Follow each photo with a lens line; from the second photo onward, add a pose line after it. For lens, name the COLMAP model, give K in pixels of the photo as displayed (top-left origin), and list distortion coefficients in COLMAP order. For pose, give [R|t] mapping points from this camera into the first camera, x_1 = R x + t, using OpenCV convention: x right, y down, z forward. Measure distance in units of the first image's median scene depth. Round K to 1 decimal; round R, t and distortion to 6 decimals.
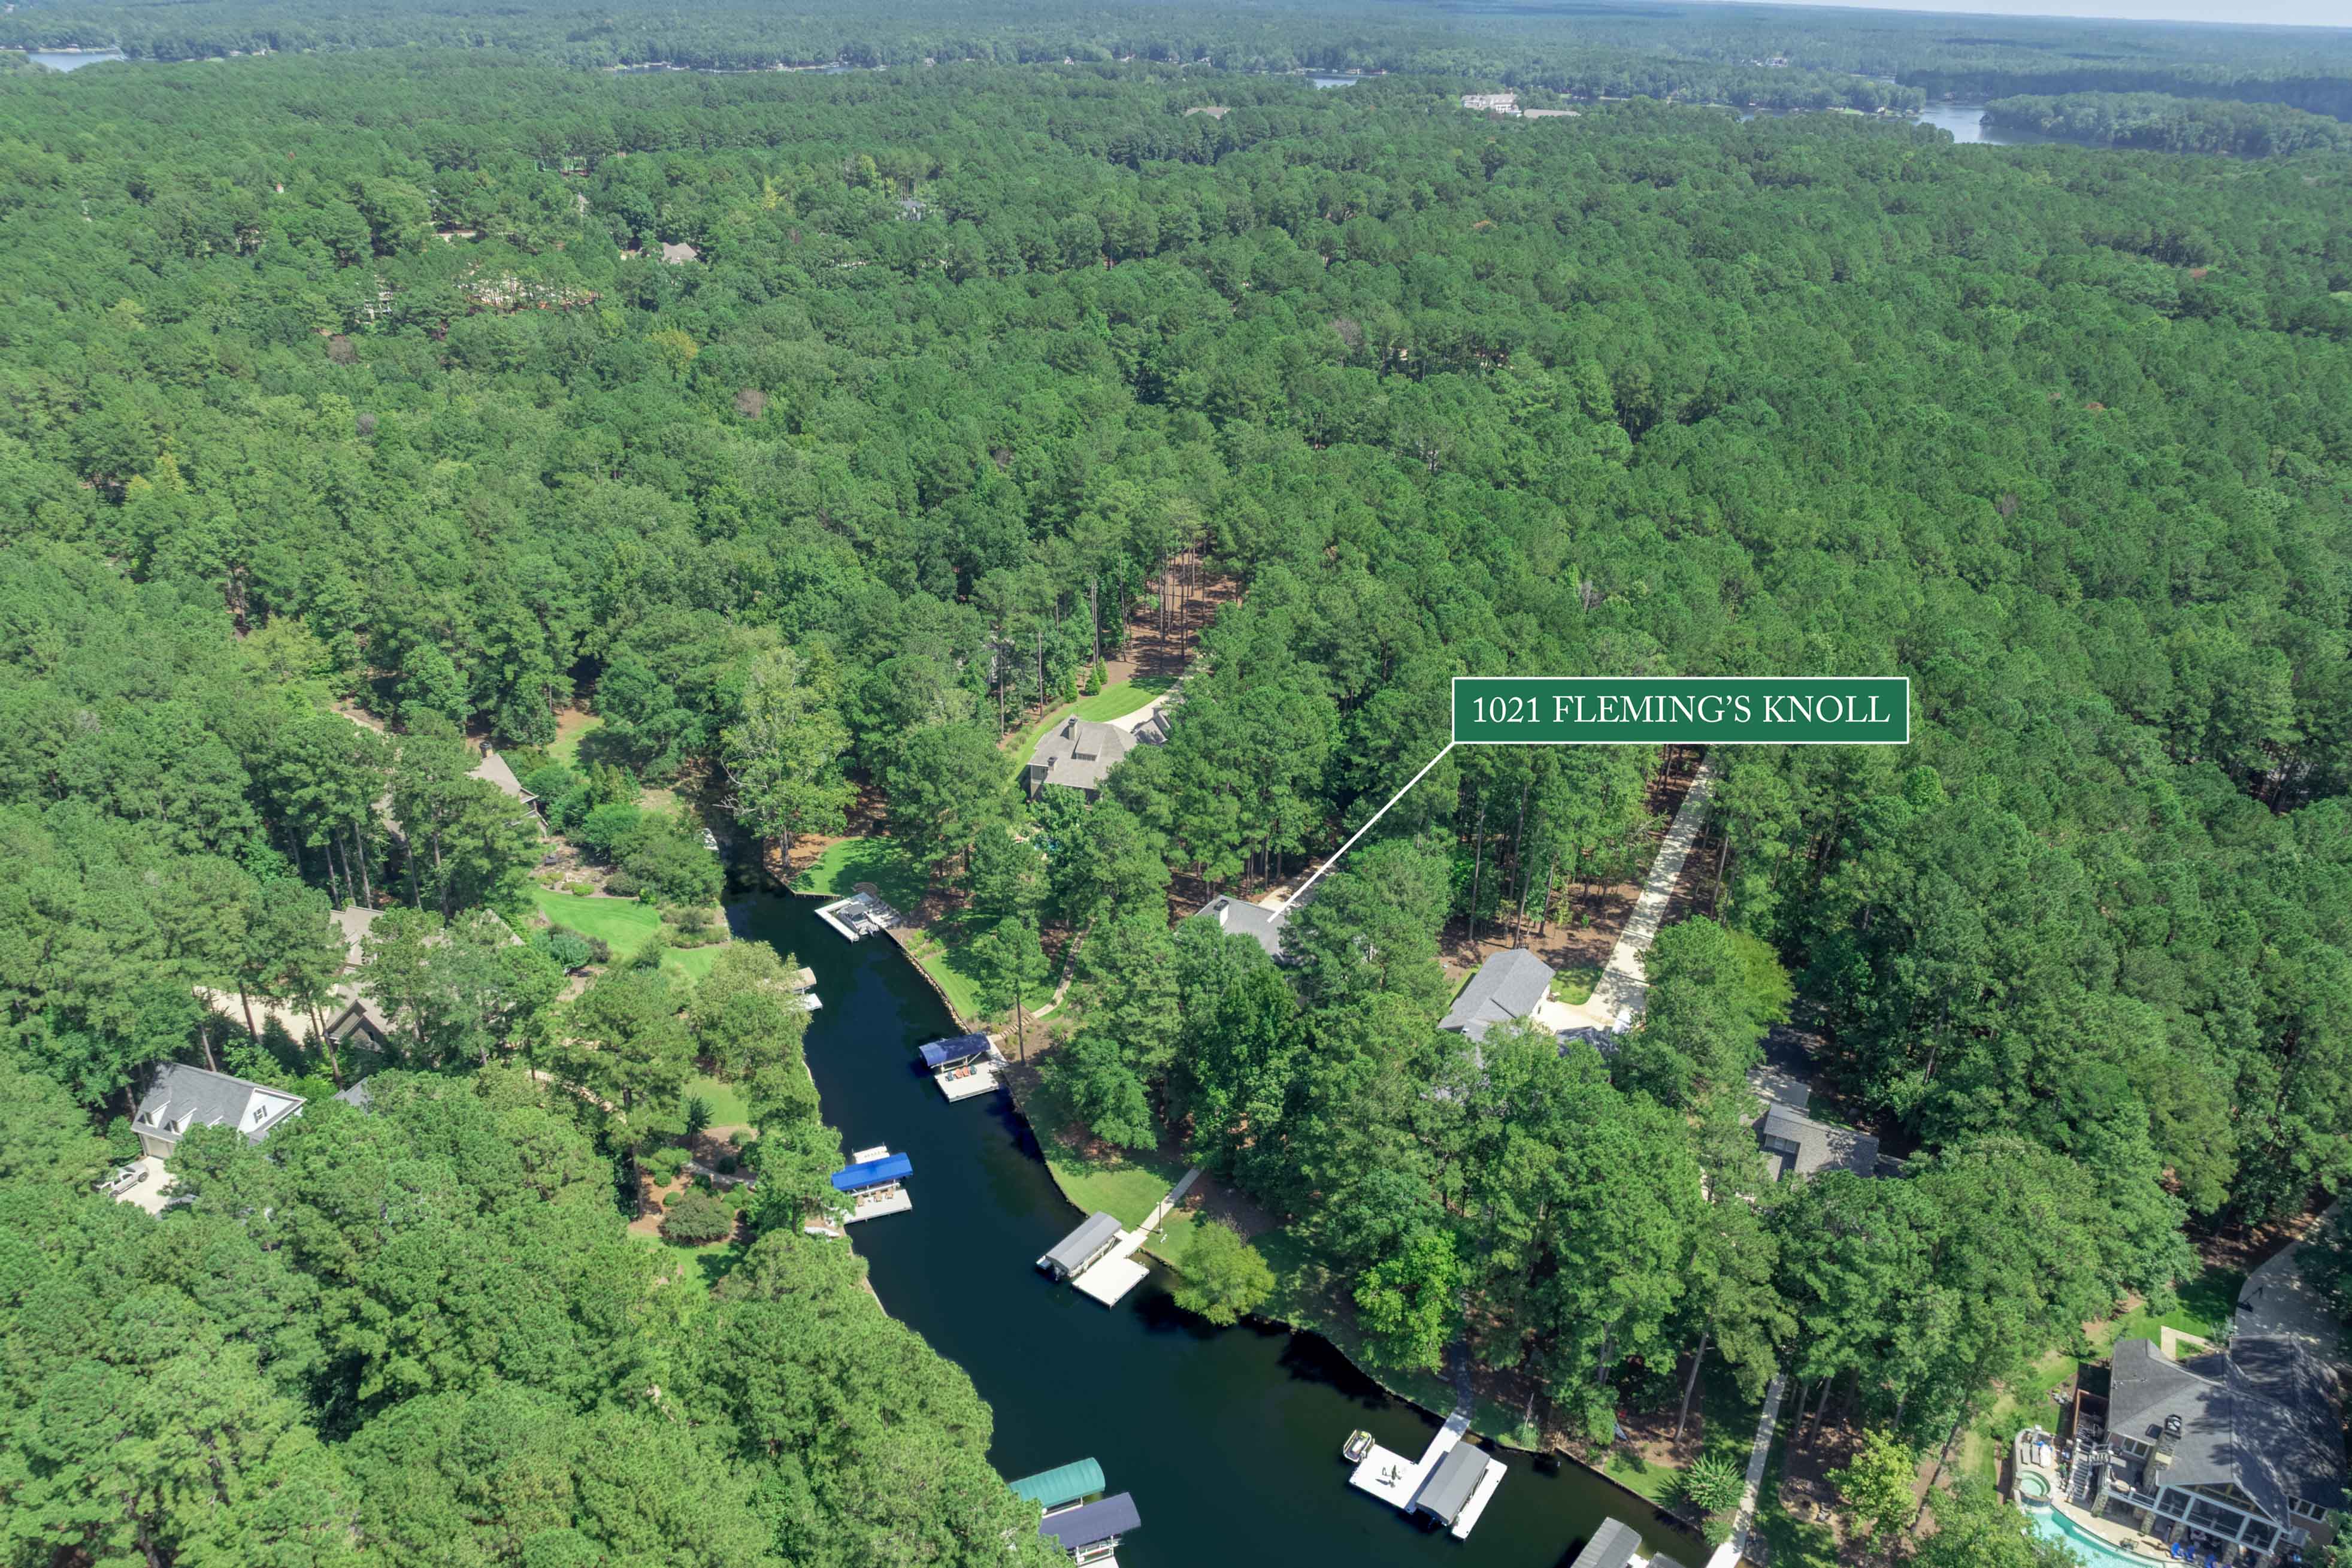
lens RADIAL K [[1676.1, 0, 1181.6], [0, 1676.1, 780.7], [0, 0, 1]] dist [-0.035493, -0.004074]
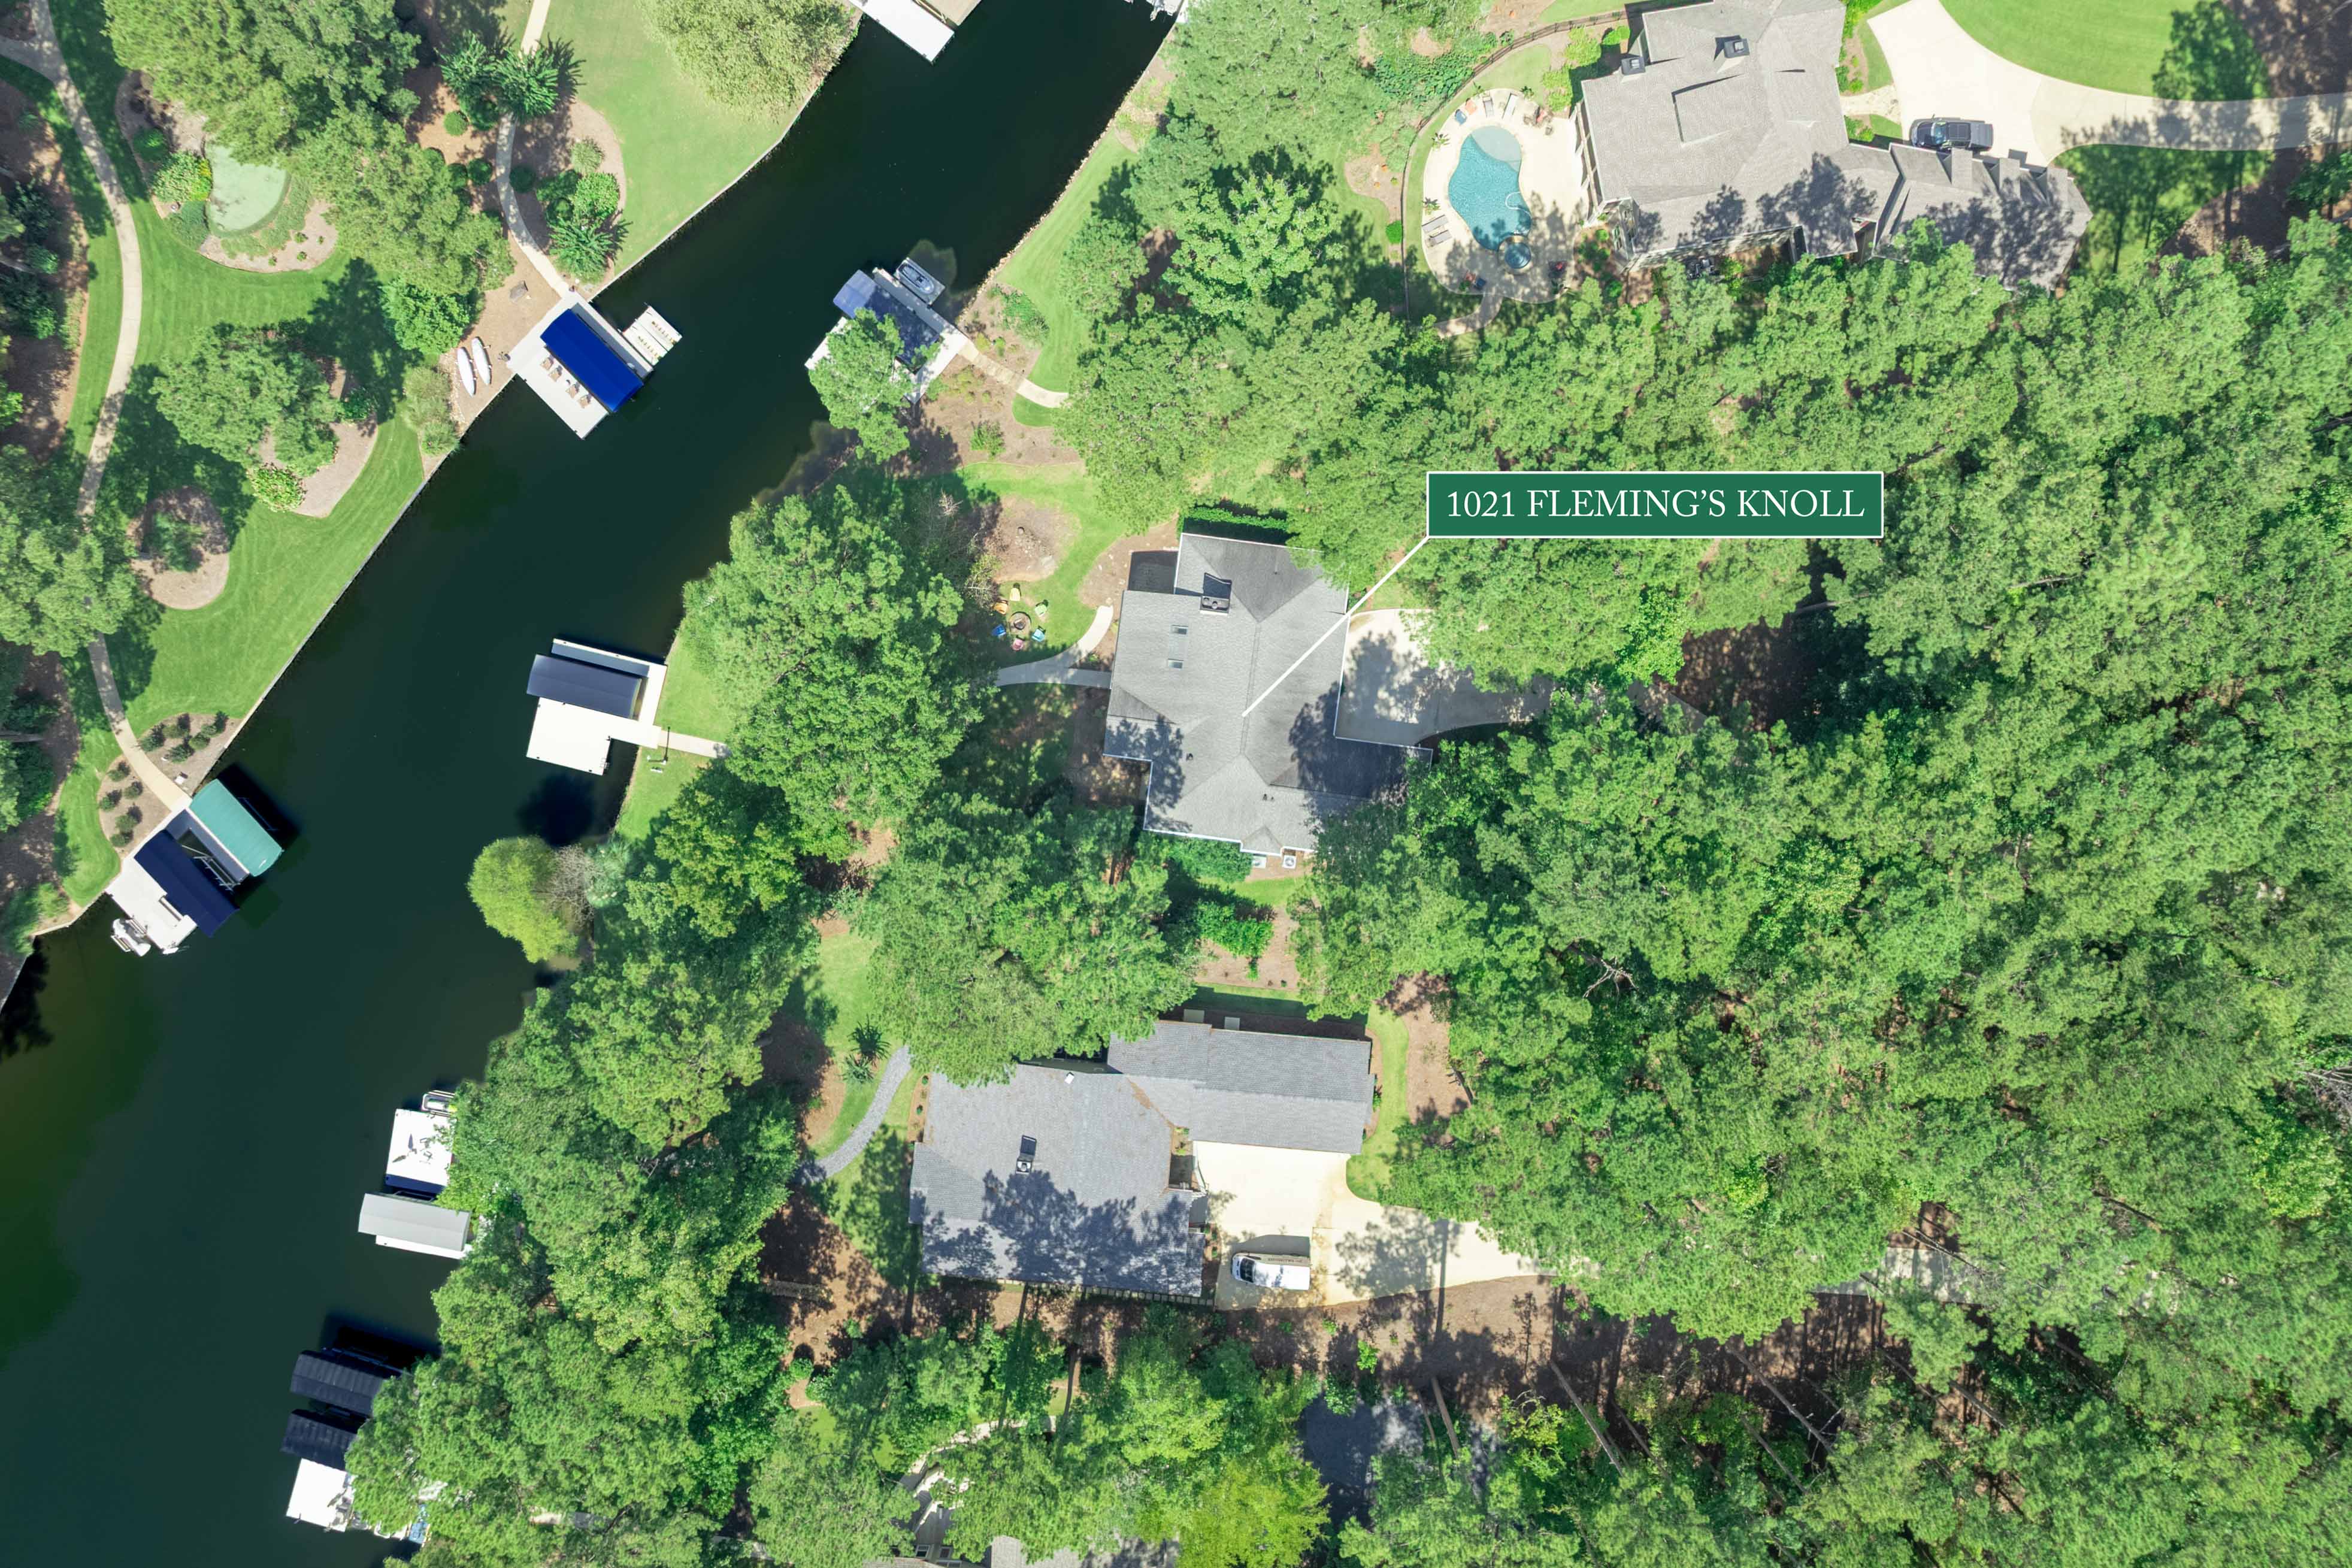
lens RADIAL K [[1676.1, 0, 1181.6], [0, 1676.1, 780.7], [0, 0, 1]] dist [-0.035493, -0.004074]
pose [[0.392312, 0.919670, -0.017289, 0.080208], [-0.399899, 0.187455, 0.897185, -0.402118], [0.828355, -0.345062, 0.441316, 0.688035]]
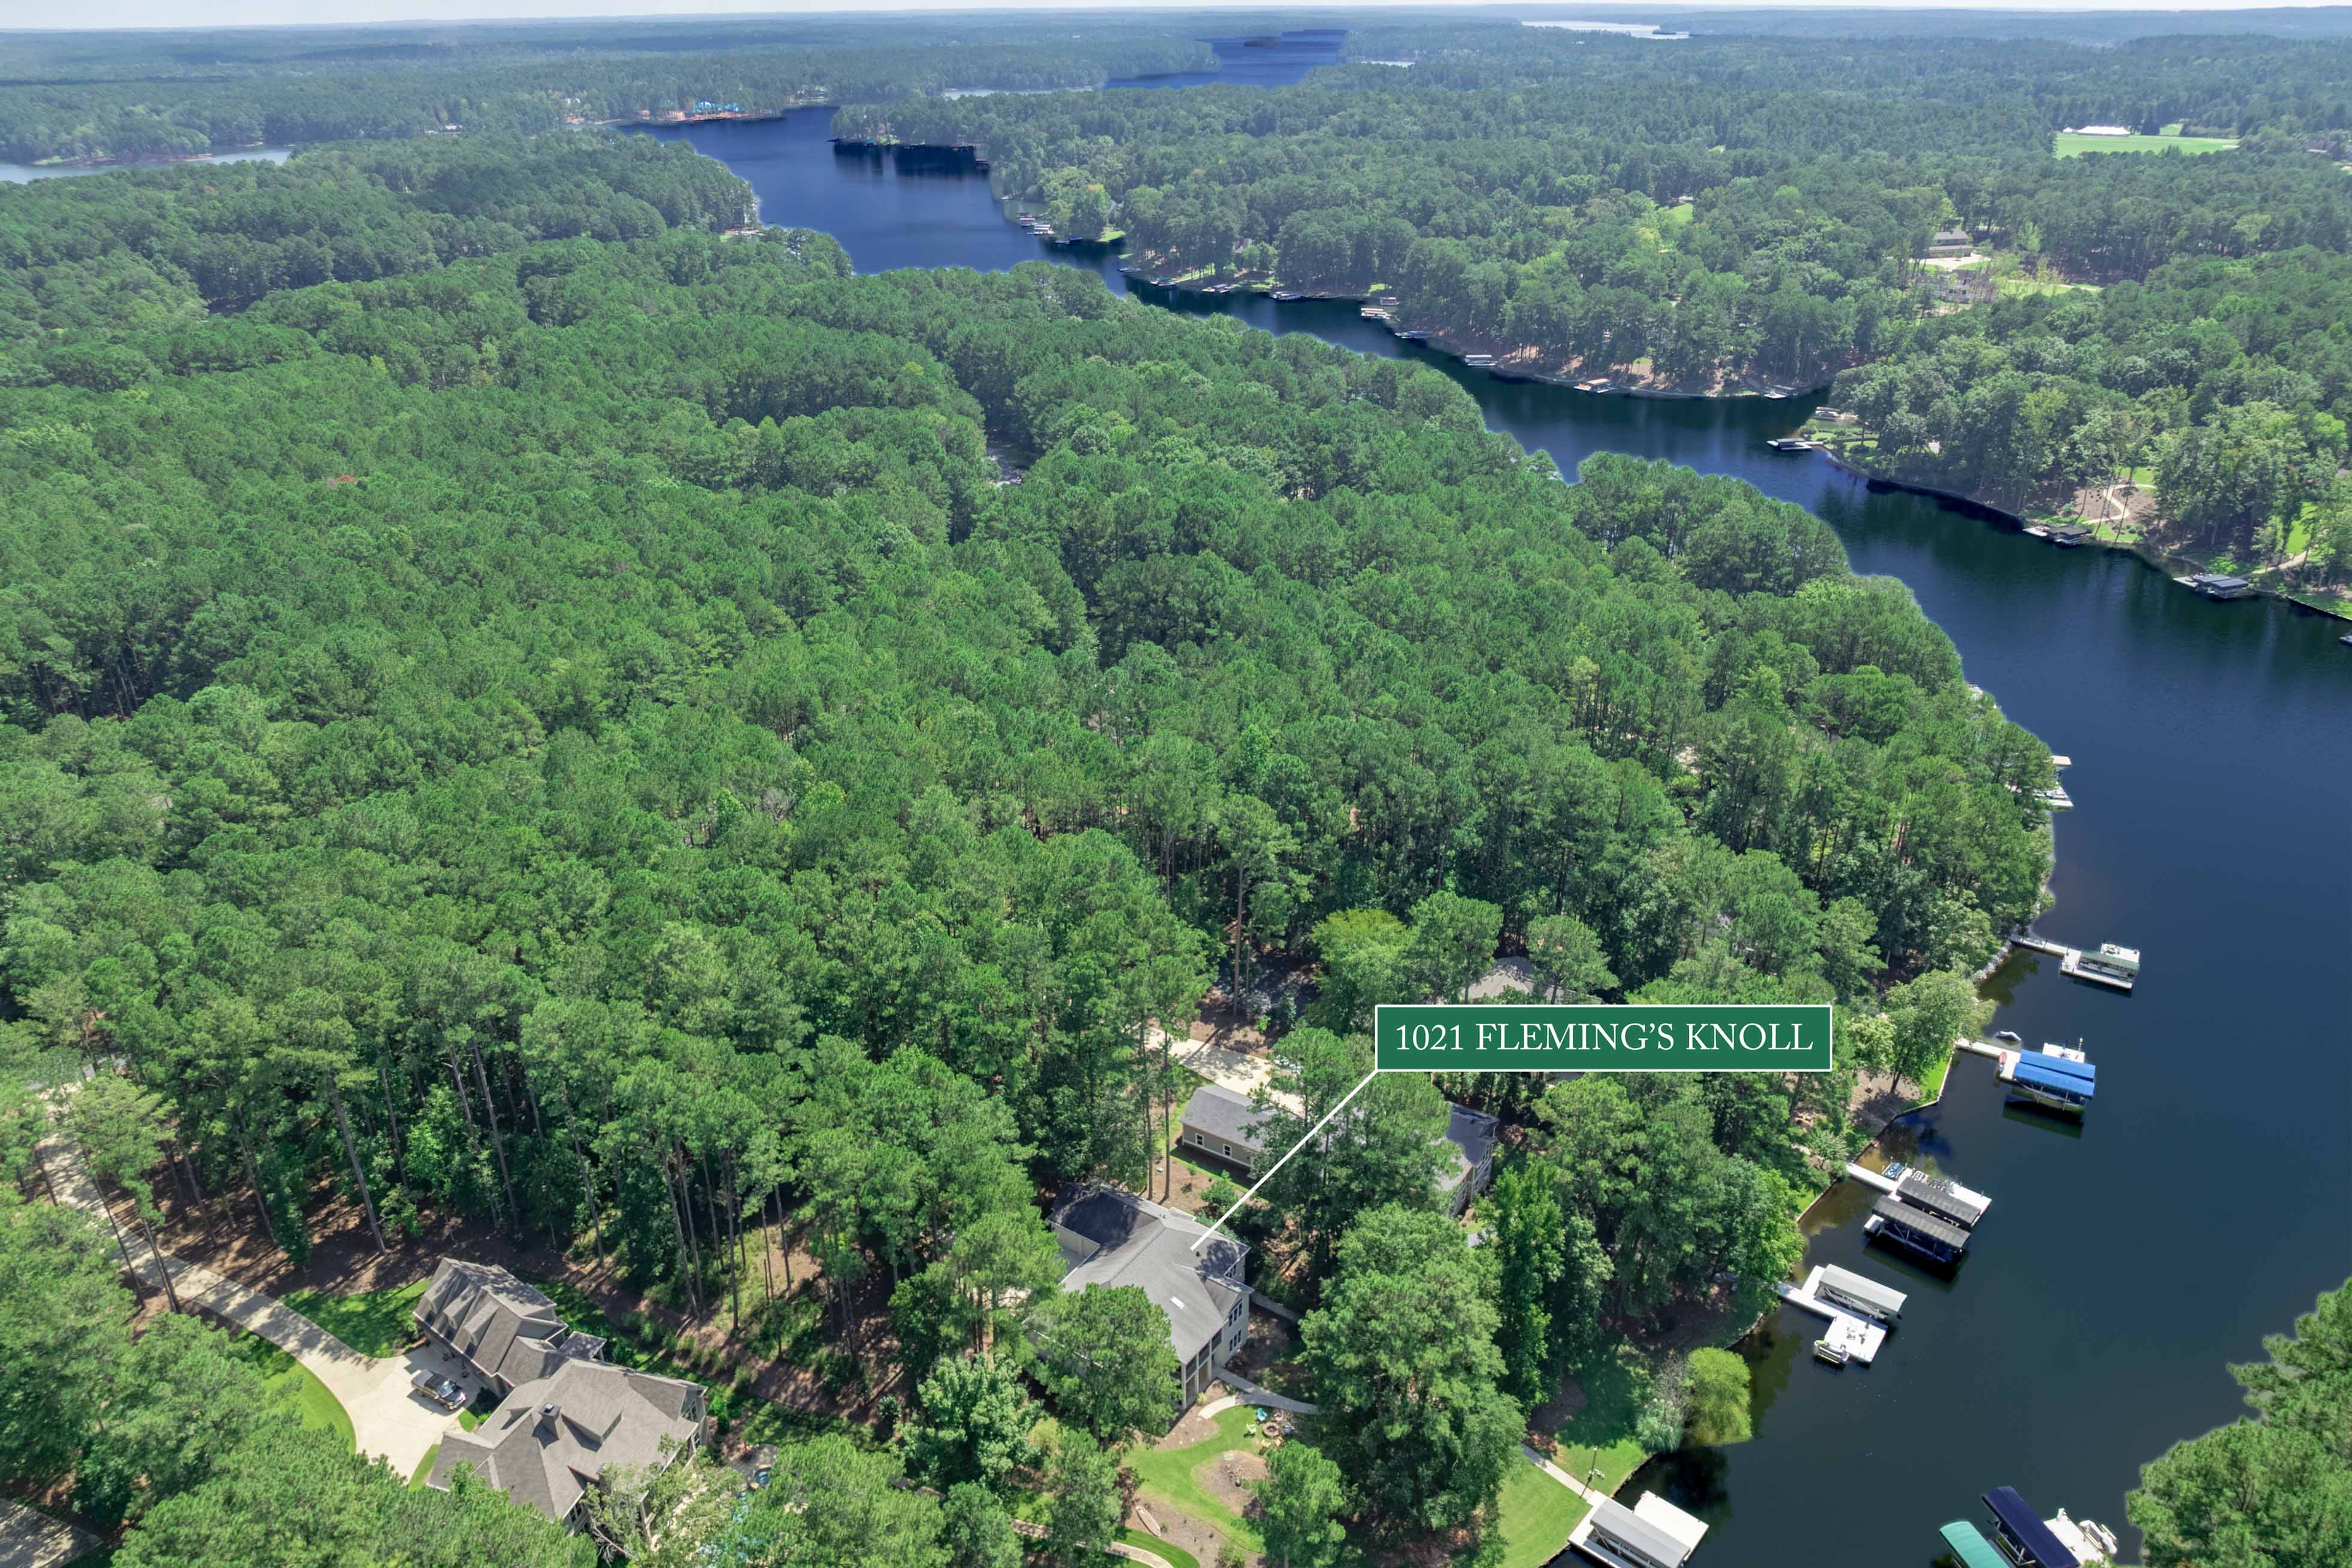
lens RADIAL K [[1645.4, 0, 1173.1], [0, 1645.4, 799.1], [0, 0, 1]] dist [-0.037815, -0.008426]
pose [[0.078702, -0.457737, 0.885597, -0.516618], [0.451459, 0.808403, 0.377717, -0.370156], [-0.888814, 0.370083, 0.270272, 0.663849]]
